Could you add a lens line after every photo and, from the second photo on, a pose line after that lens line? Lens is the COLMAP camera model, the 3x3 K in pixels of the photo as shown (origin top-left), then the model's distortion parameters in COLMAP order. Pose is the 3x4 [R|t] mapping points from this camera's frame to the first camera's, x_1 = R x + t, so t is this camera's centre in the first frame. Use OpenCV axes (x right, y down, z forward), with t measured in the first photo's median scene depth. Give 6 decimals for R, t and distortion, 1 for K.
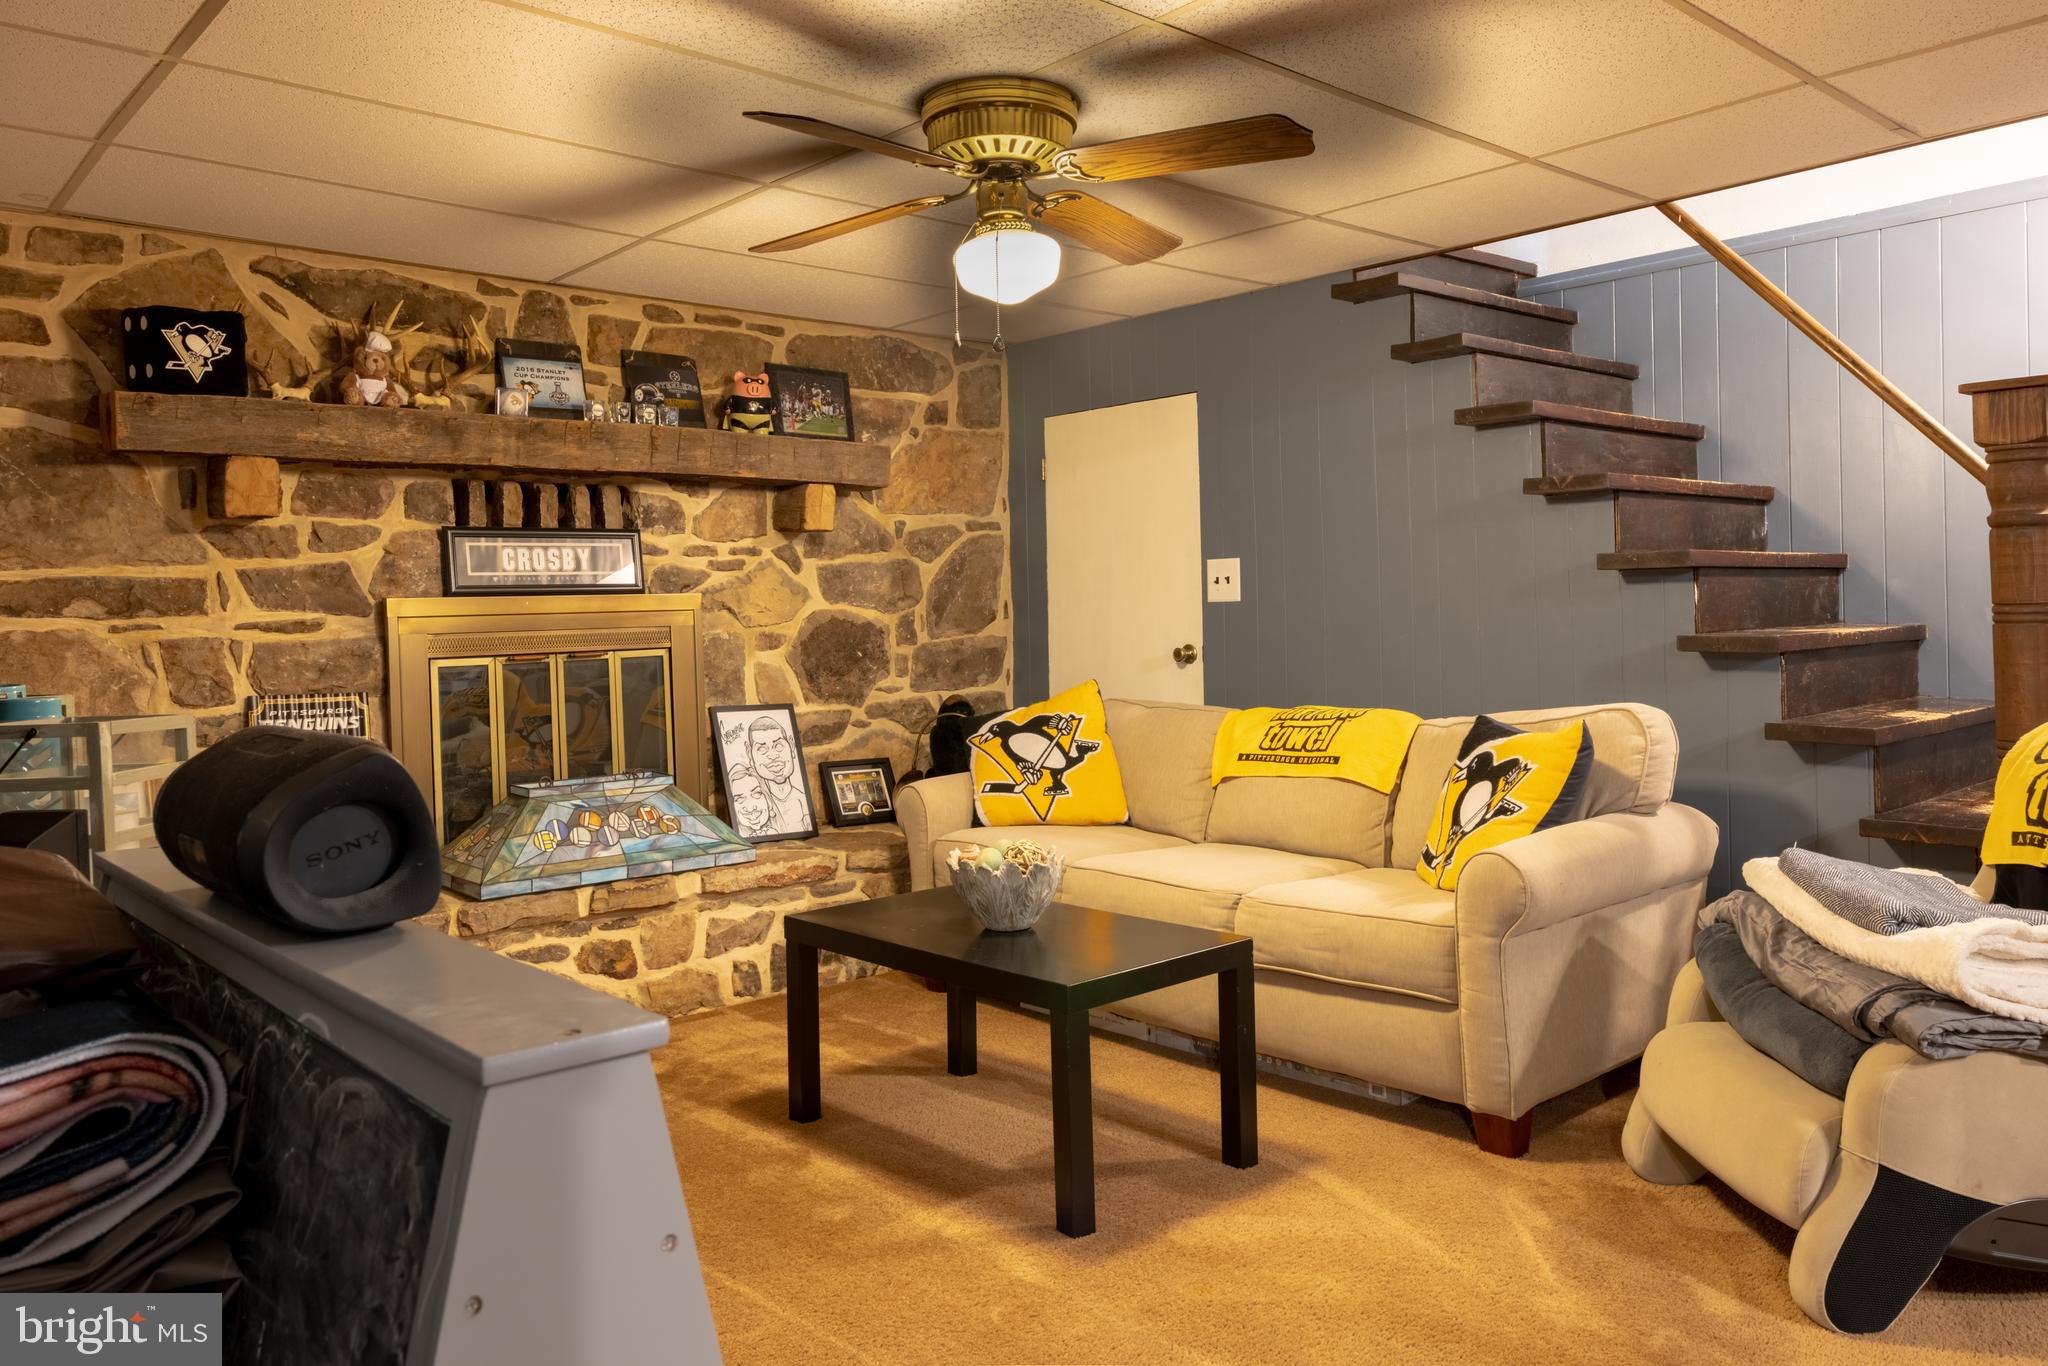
lens RADIAL K [[1376.3, 0, 1026.5], [0, 1376.3, 670.2], [0, 0, 1]] dist [-0.000181, 0.002035]
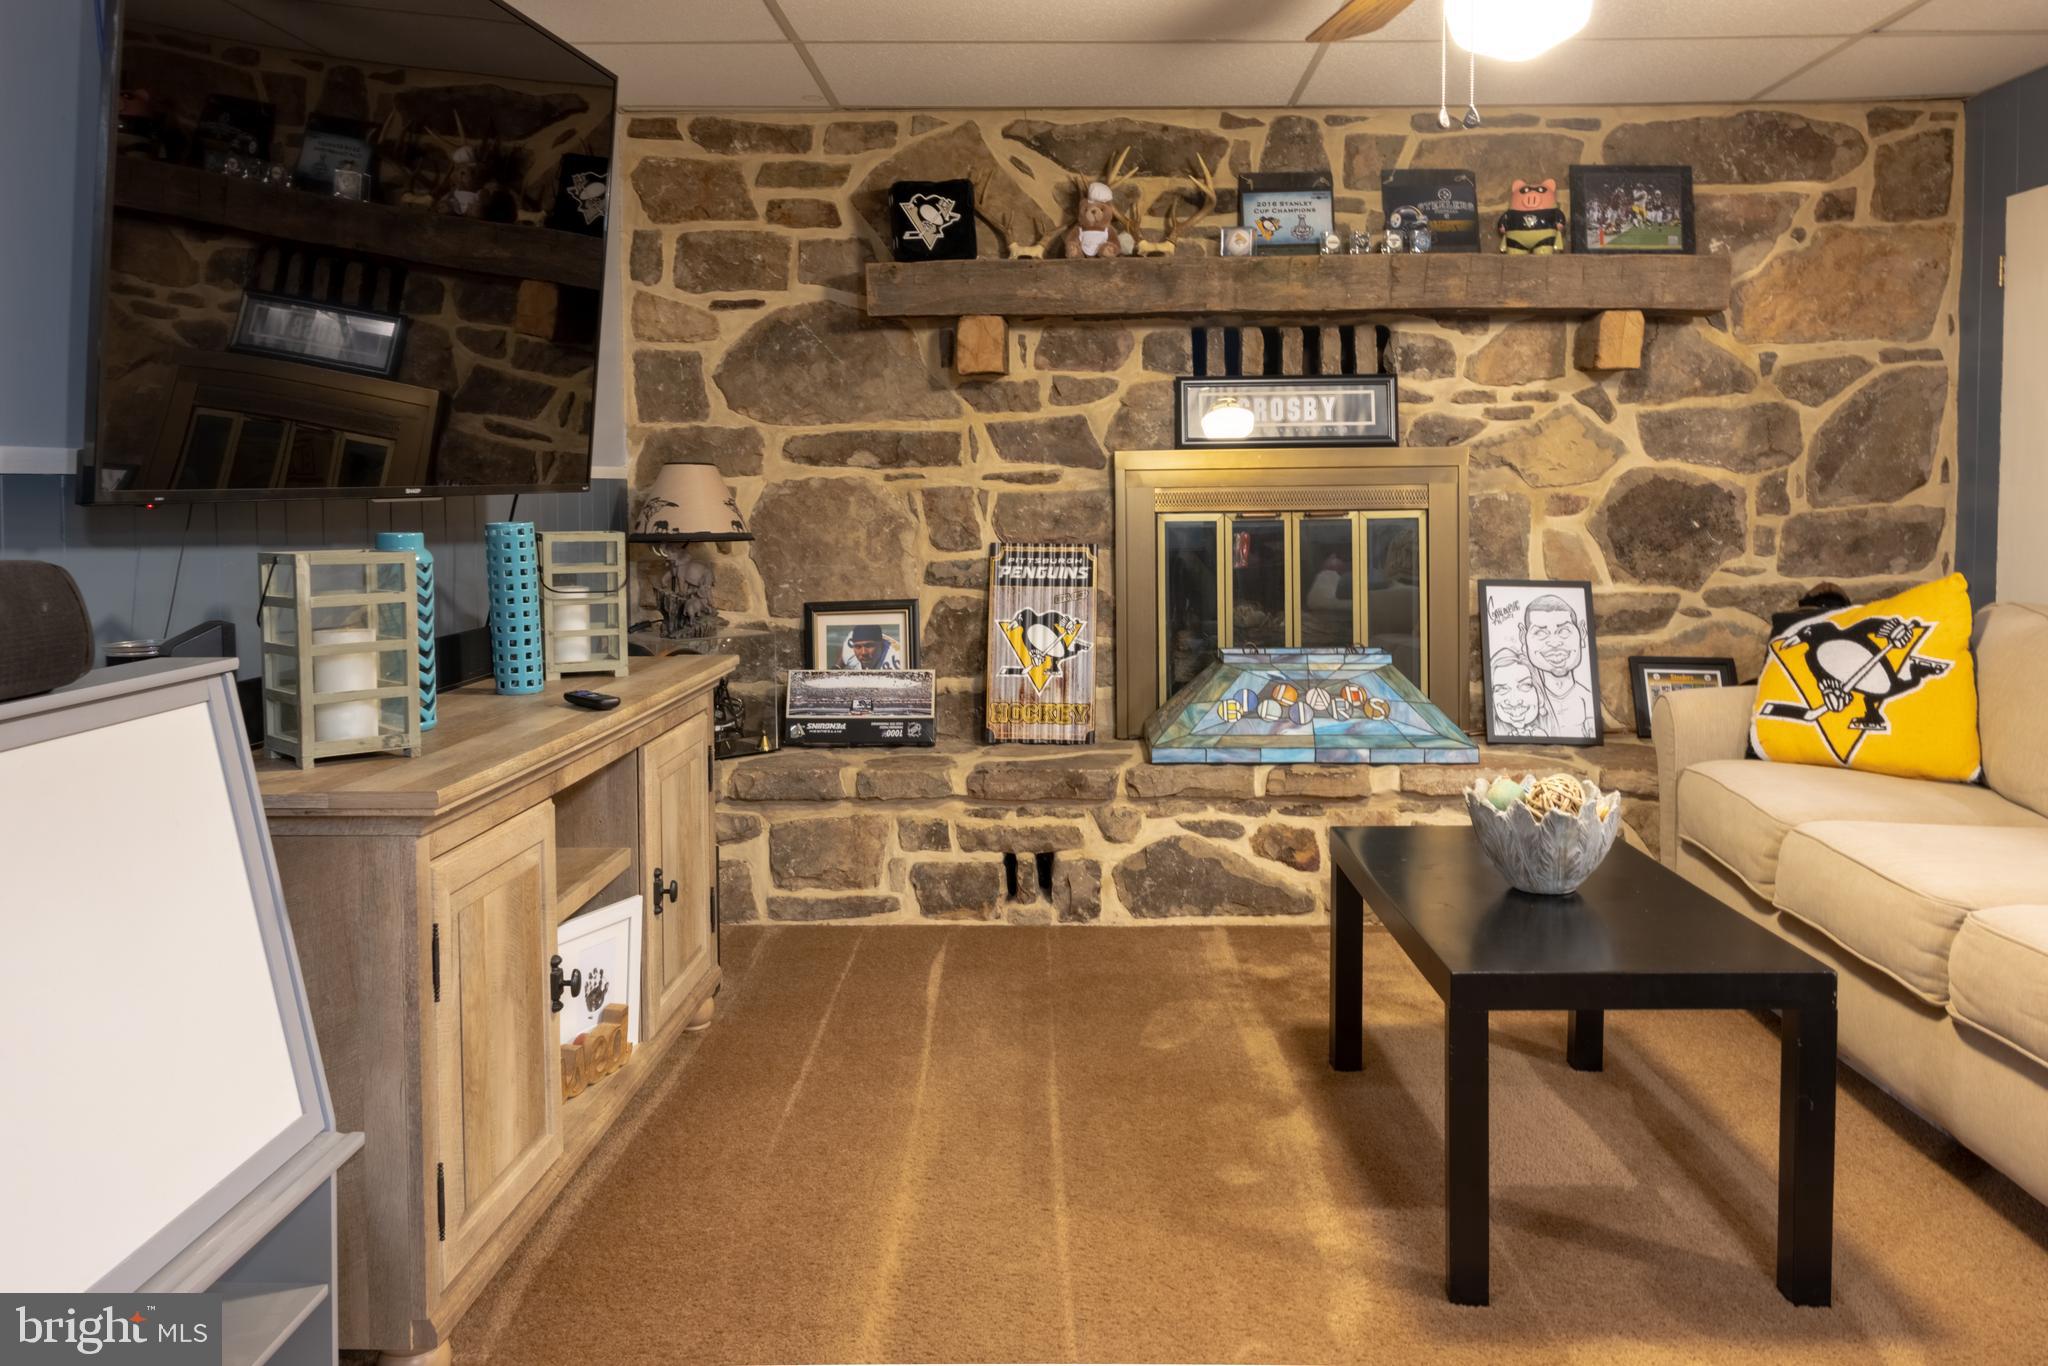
lens RADIAL K [[1511.8, 0, 1025.8], [0, 1511.8, 592.7], [0, 0, 1]] dist [-0.004115, 0.000535]
pose [[0.759628, 0.065228, -0.647079, 0.191831], [-0.038341, 0.997719, 0.055564, -0.007644], [0.649227, -0.017399, 0.760395, 0.116051]]
